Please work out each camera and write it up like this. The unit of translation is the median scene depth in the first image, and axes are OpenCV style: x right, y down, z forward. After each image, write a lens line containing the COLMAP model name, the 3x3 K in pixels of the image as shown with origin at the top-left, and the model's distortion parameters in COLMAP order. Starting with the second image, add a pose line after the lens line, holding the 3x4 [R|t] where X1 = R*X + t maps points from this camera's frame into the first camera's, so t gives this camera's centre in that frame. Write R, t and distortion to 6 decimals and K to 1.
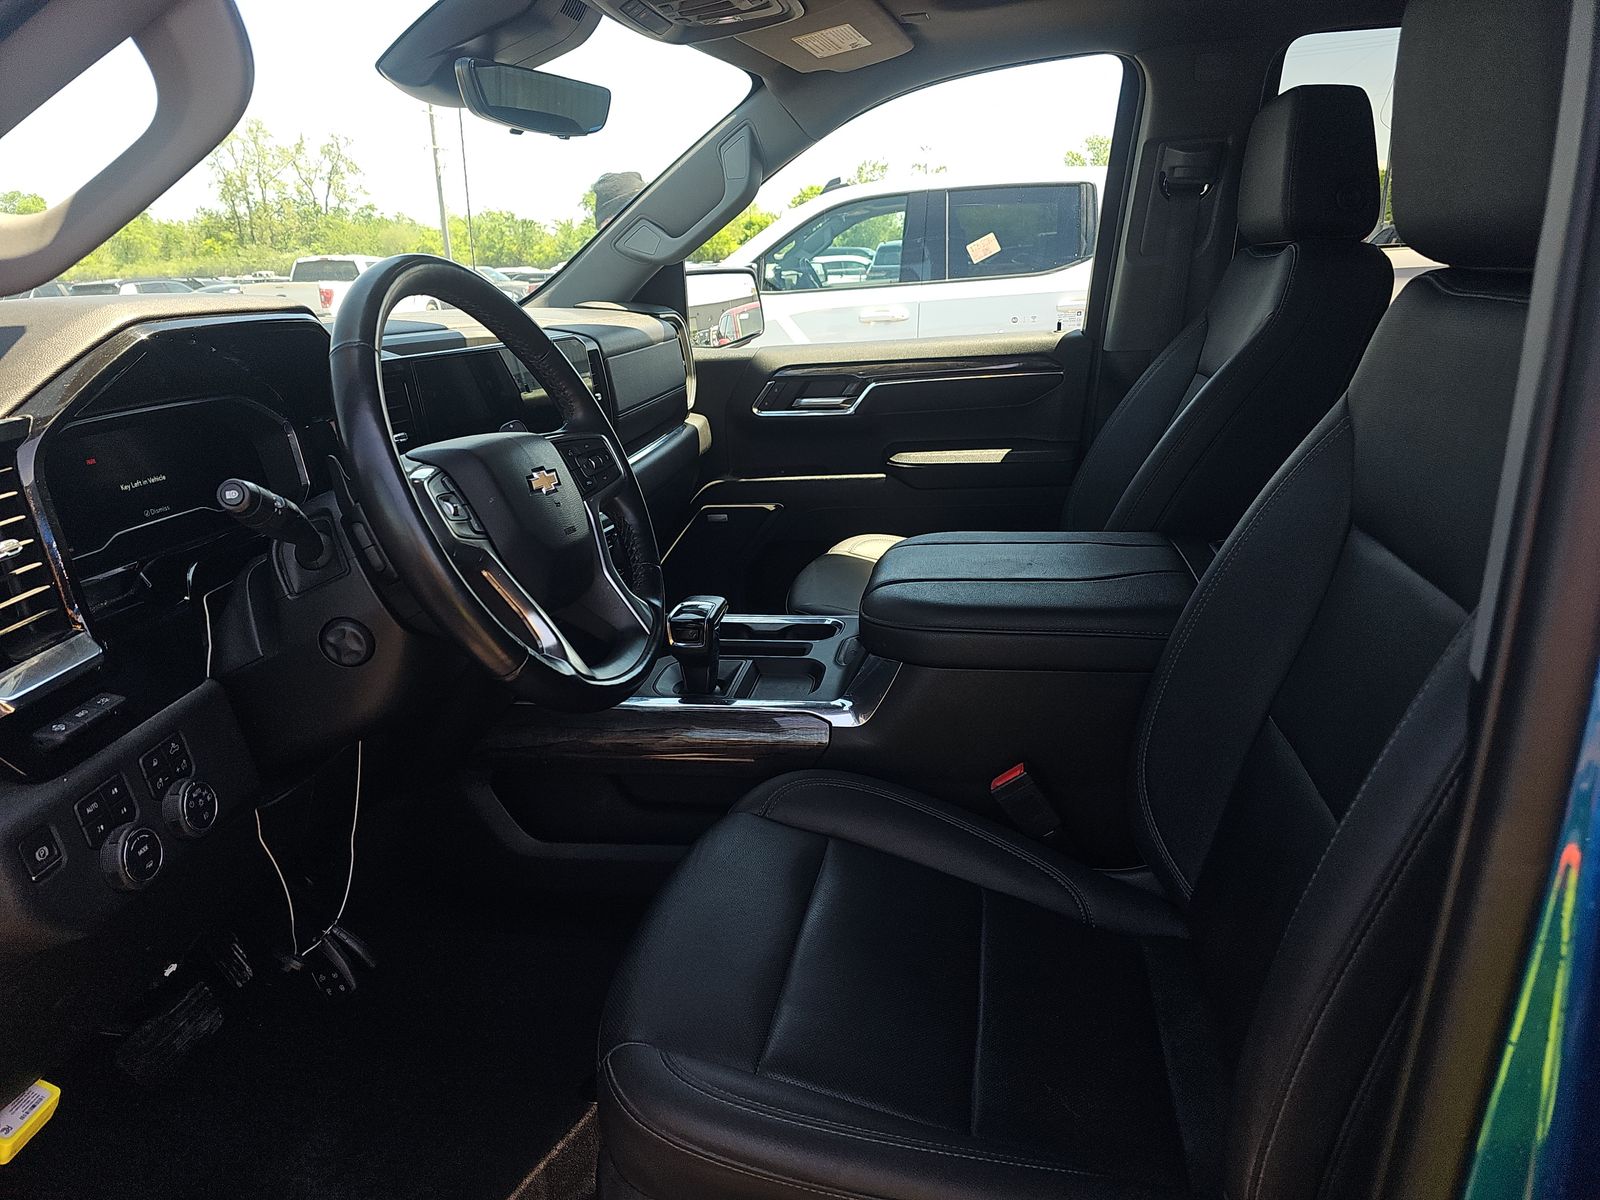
lens RADIAL K [[1097.6, 0, 800.0], [0, 1097.6, 600.0], [0, 0, 1]] dist [0.021702, -0.001324]
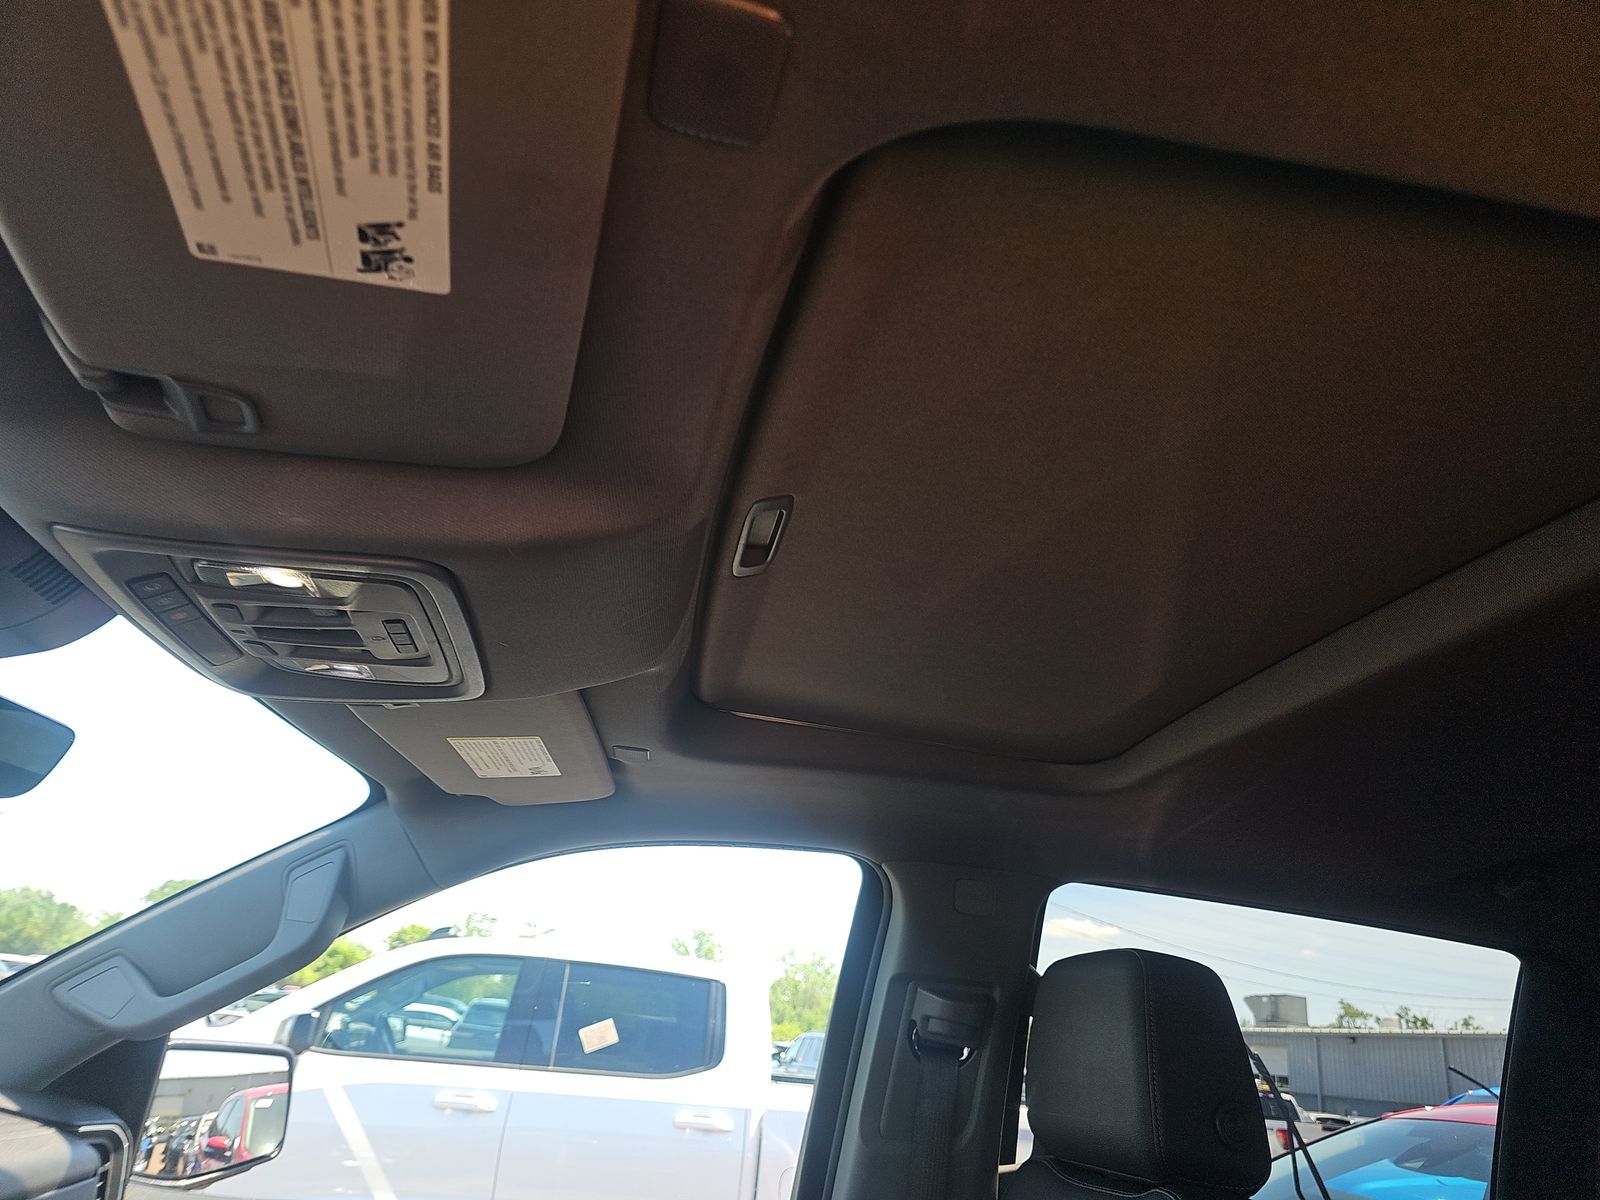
lens RADIAL K [[1097.6, 0, 800.0], [0, 1097.6, 600.0], [0, 0, 1]] dist [0.021702, -0.001324]
pose [[0.930193, 0.258609, 0.260503, -0.001105], [-0.039822, 0.776589, -0.628747, -0.047200], [-0.364903, 0.574483, 0.732677, 0.110269]]
